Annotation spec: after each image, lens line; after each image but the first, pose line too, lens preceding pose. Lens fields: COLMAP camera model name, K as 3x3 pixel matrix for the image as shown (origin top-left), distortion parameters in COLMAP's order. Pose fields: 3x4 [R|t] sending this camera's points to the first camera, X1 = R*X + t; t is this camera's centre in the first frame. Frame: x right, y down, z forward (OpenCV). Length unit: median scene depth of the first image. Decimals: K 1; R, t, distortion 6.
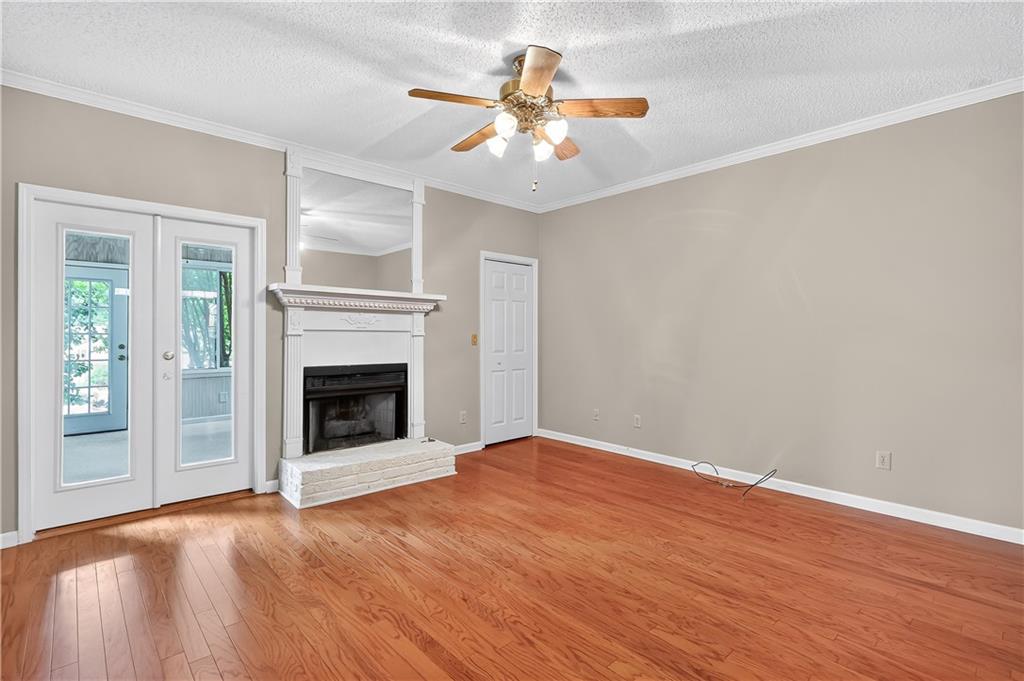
lens RADIAL K [[475.4, 0, 505.4], [0, 475.4, 342.8], [0, 0, 1]] dist [0.001803, -0.000283]
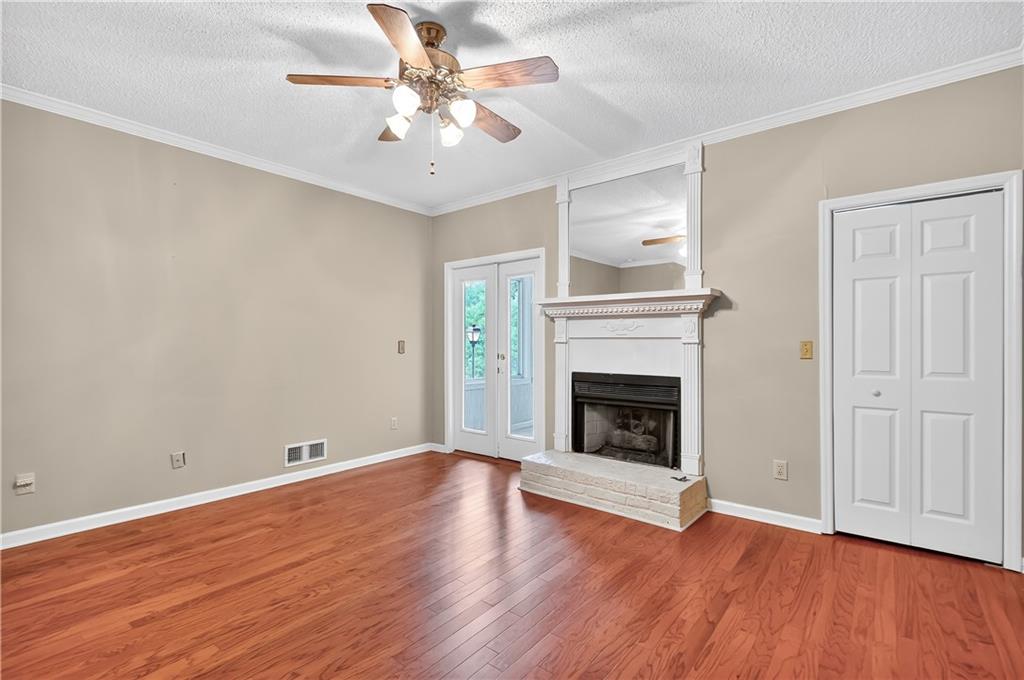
lens RADIAL K [[475.4, 0, 505.4], [0, 475.4, 342.3], [0, 0, 1]] dist [0.001803, -0.000283]
pose [[0.148566, -0.005273, -0.988888, 0.705208], [-0.018939, 0.999787, -0.008177, -0.005258], [0.988721, 0.019944, 0.148435, 0.752241]]
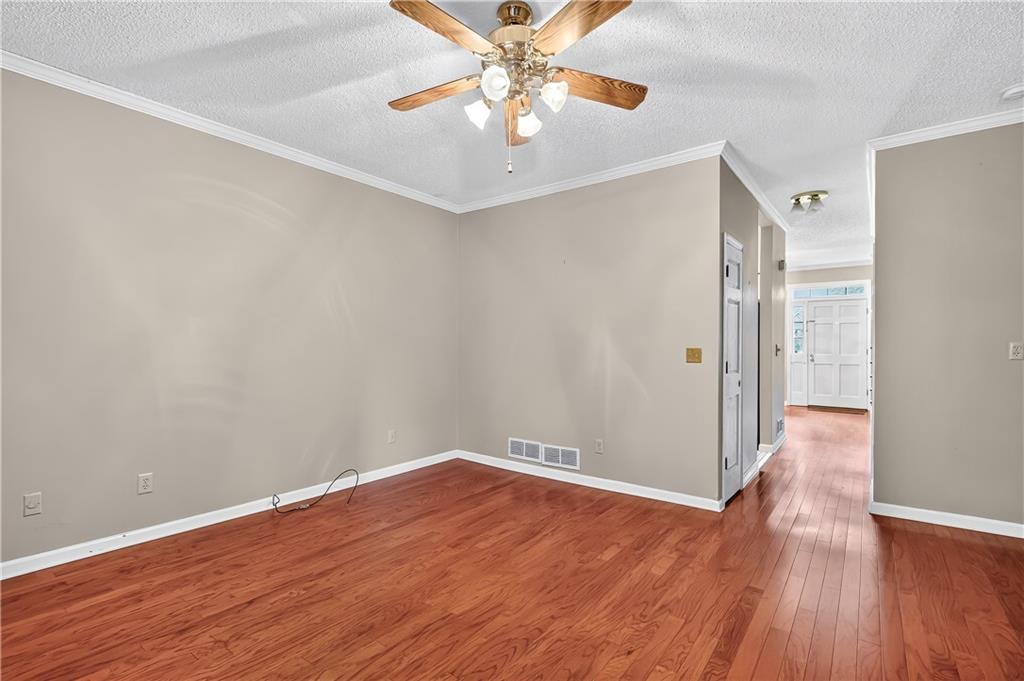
lens RADIAL K [[475.4, 0, 505.4], [0, 475.4, 342.8], [0, 0, 1]] dist [0.001803, -0.000283]
pose [[-0.171419, -0.002222, 0.985196, -0.569548], [0.017223, 0.999838, 0.005252, -0.019414], [-0.985048, 0.017869, -0.171353, 0.863461]]
